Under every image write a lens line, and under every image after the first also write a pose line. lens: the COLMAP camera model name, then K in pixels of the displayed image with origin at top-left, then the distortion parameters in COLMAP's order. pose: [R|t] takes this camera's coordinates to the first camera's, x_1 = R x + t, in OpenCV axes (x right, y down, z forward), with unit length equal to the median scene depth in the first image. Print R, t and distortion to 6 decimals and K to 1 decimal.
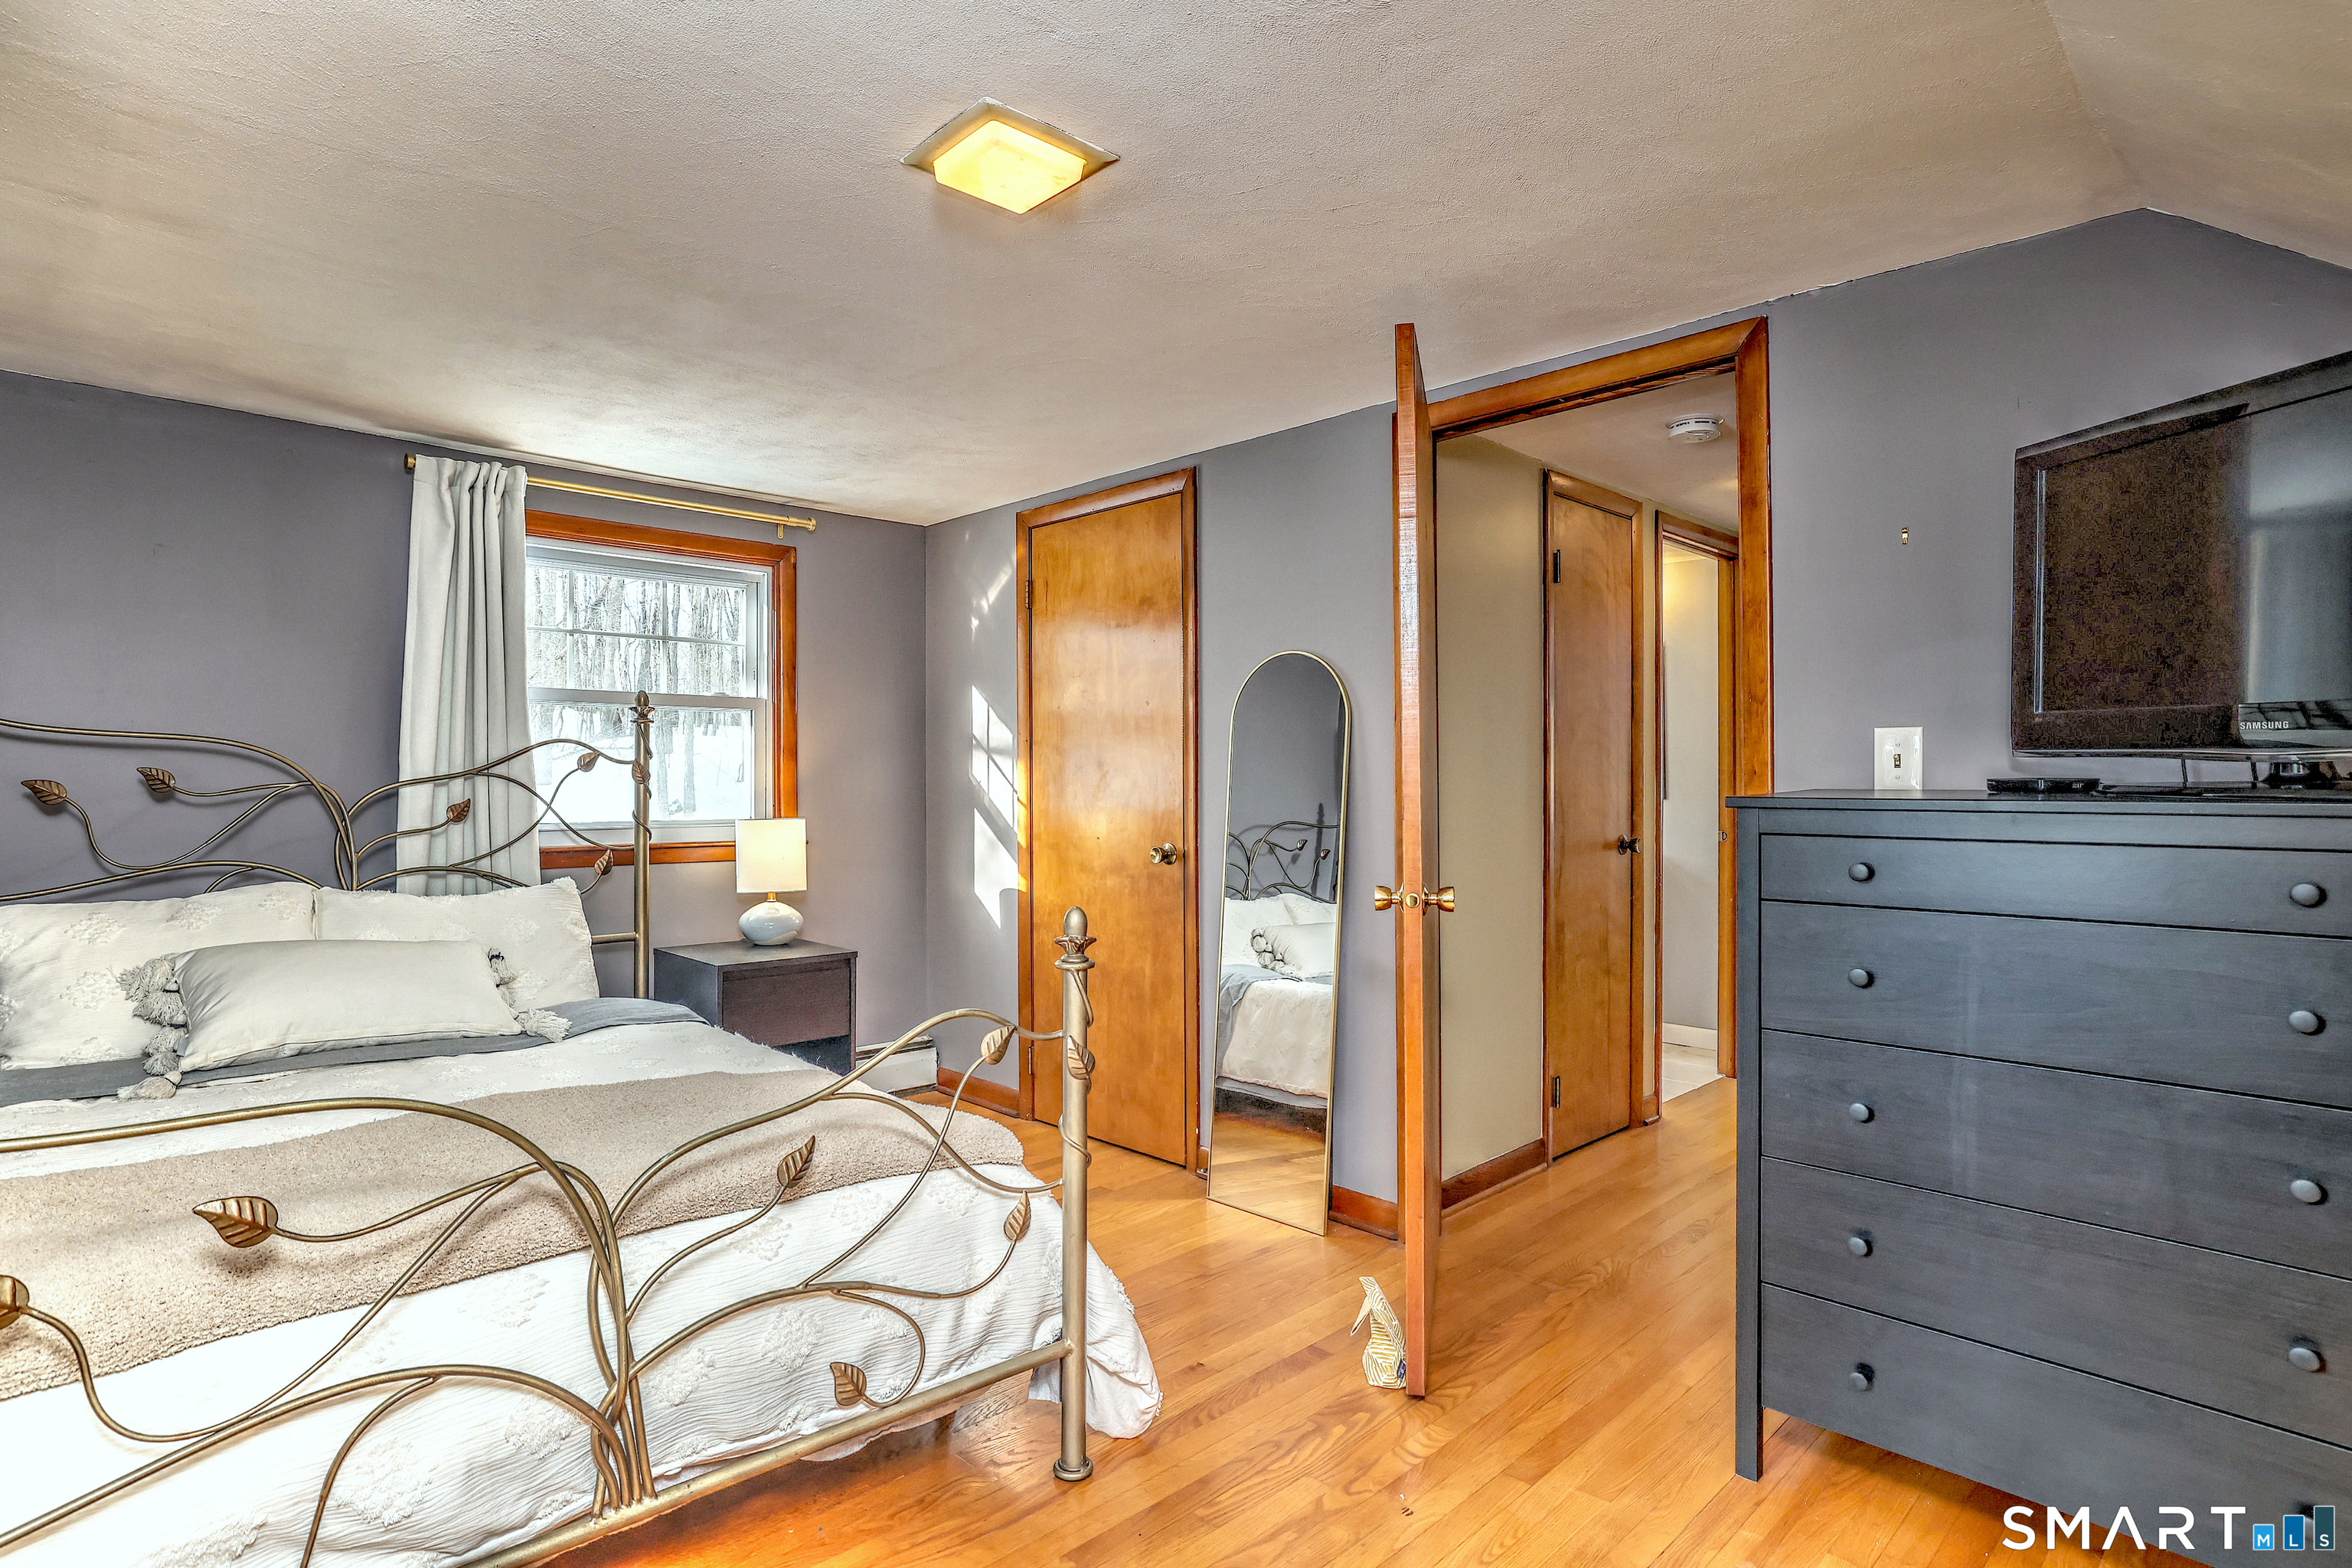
lens RADIAL K [[1260.9, 0, 1164.9], [0, 1260.9, 780.9], [0, 0, 1]] dist [-0.000206, 0.003368]
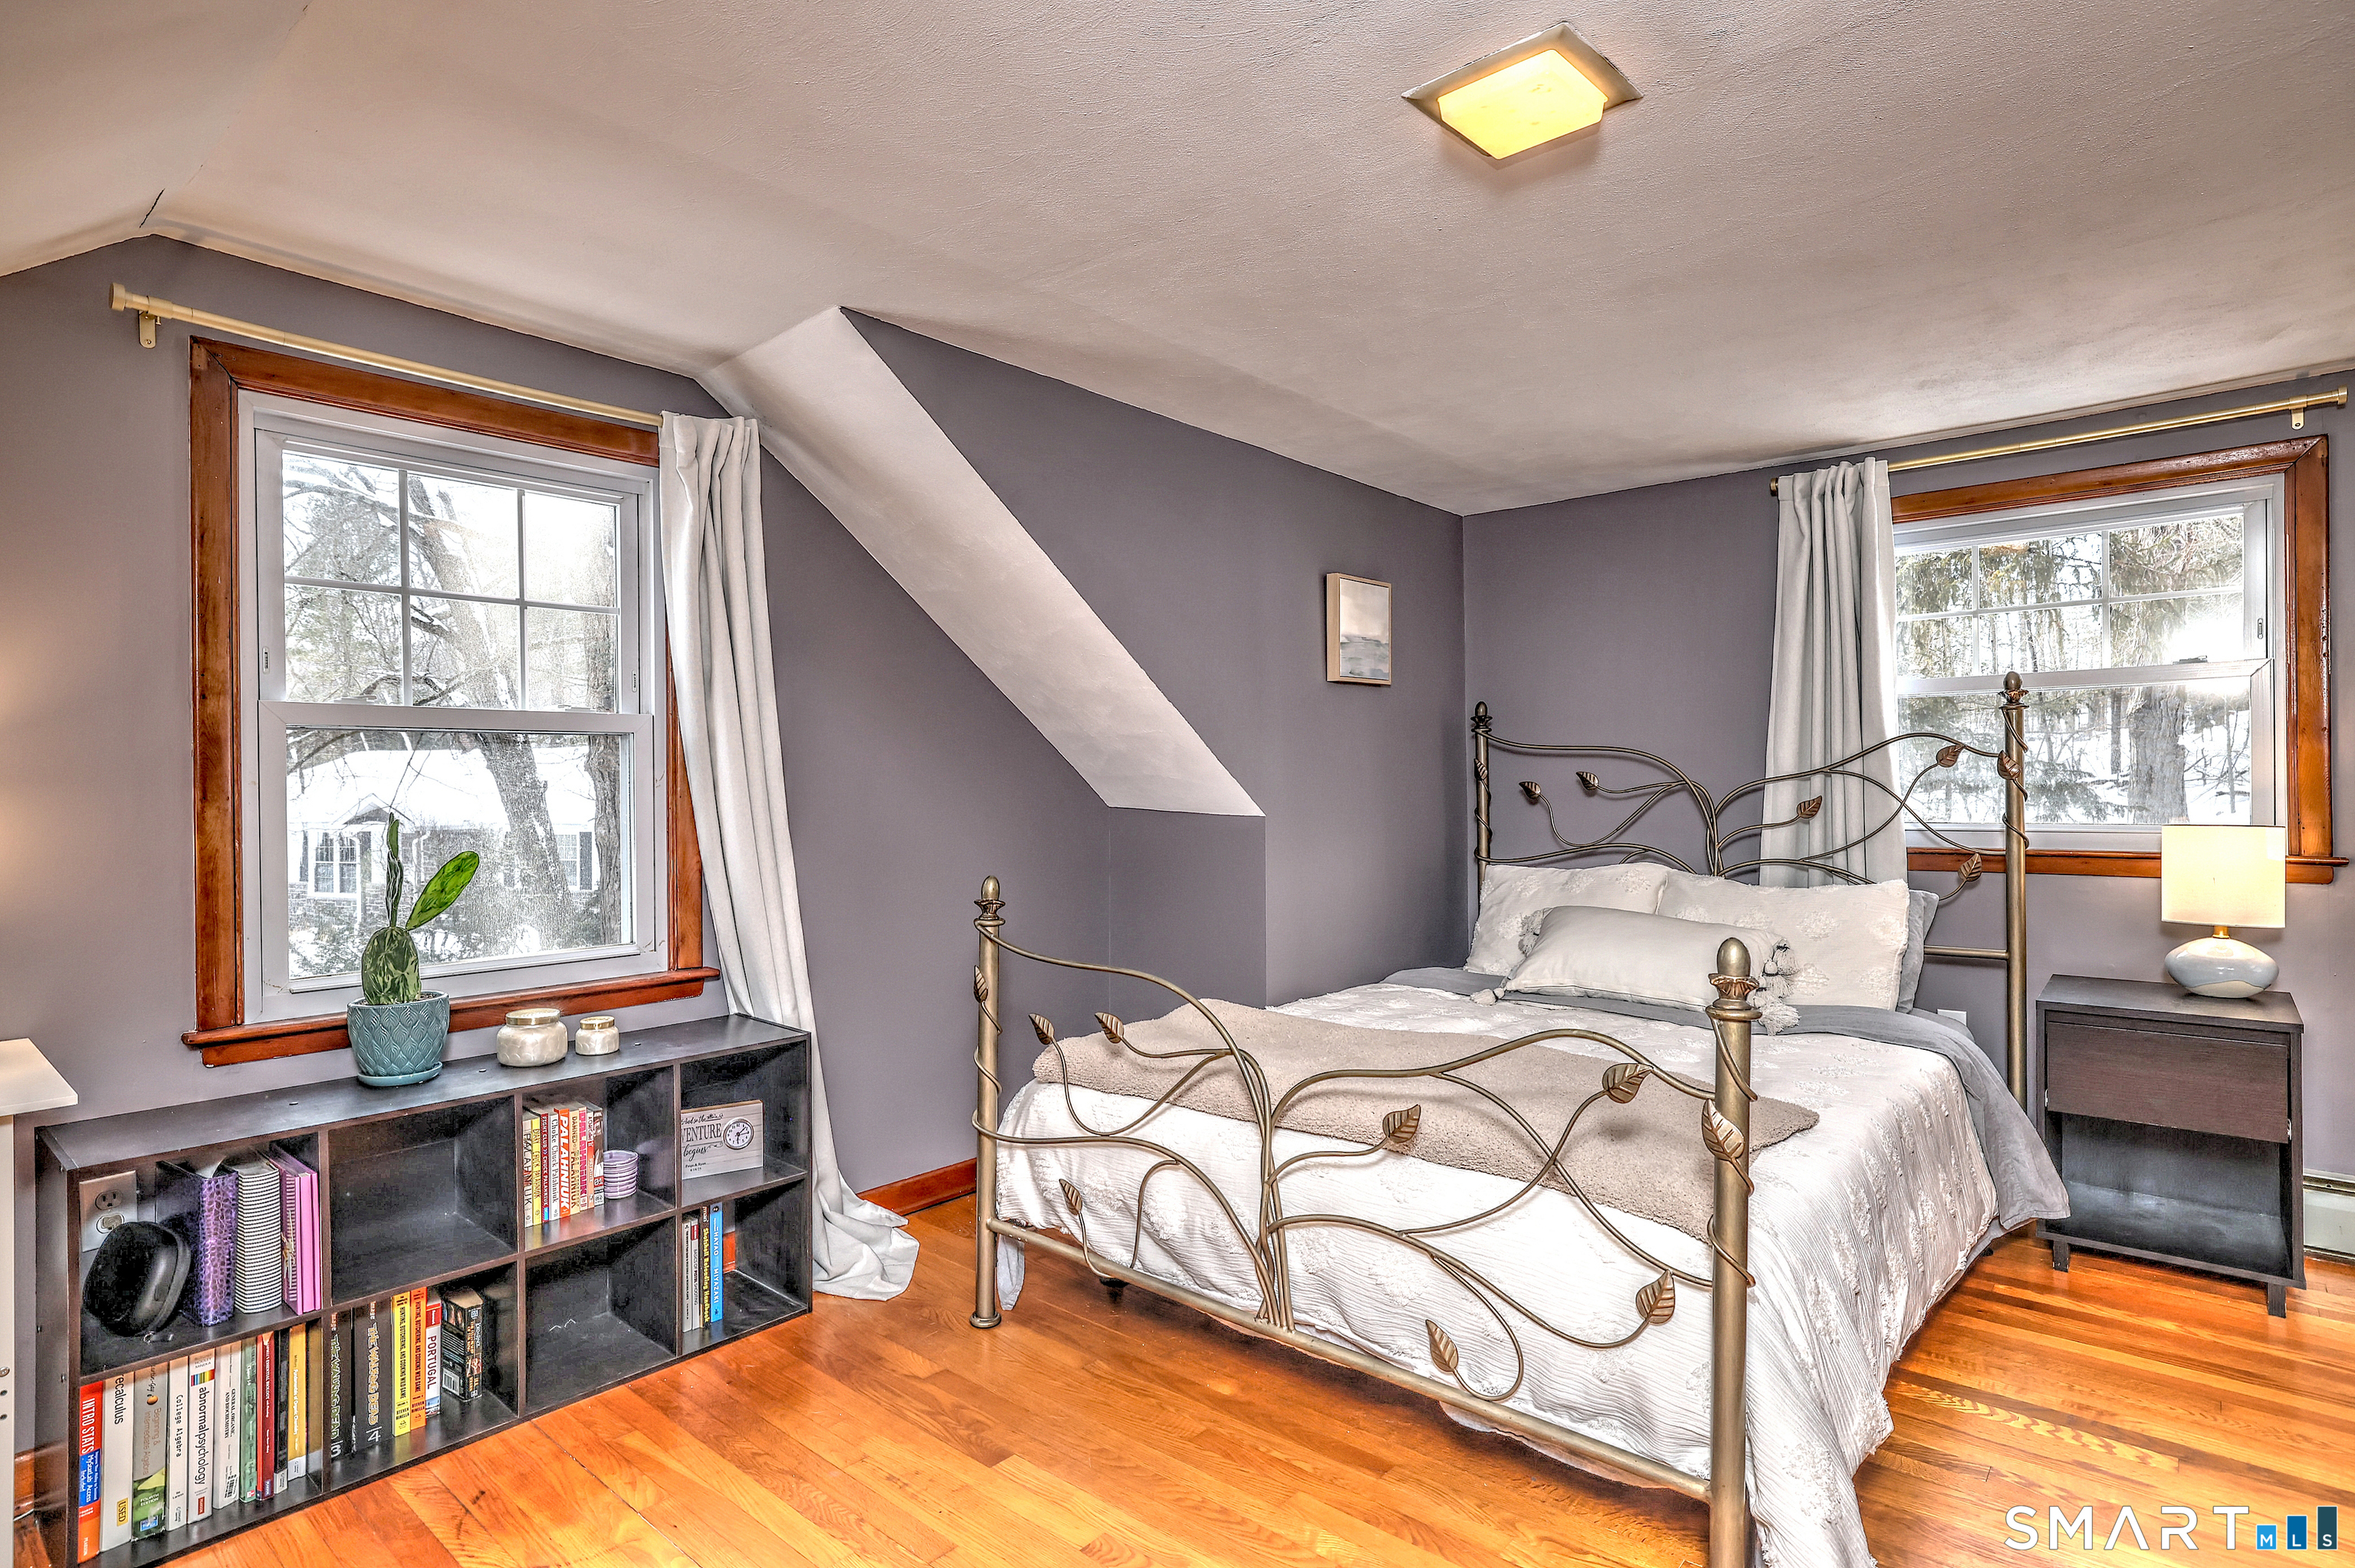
lens RADIAL K [[1262.4, 0, 1165.5], [0, 1262.4, 784.9], [0, 0, 1]] dist [-0.000206, 0.003368]
pose [[0.079611, -0.003811, -0.996819, 0.435748], [0.008992, 0.999955, -0.003105, 0.003946], [0.996785, -0.008716, 0.079641, 0.382928]]
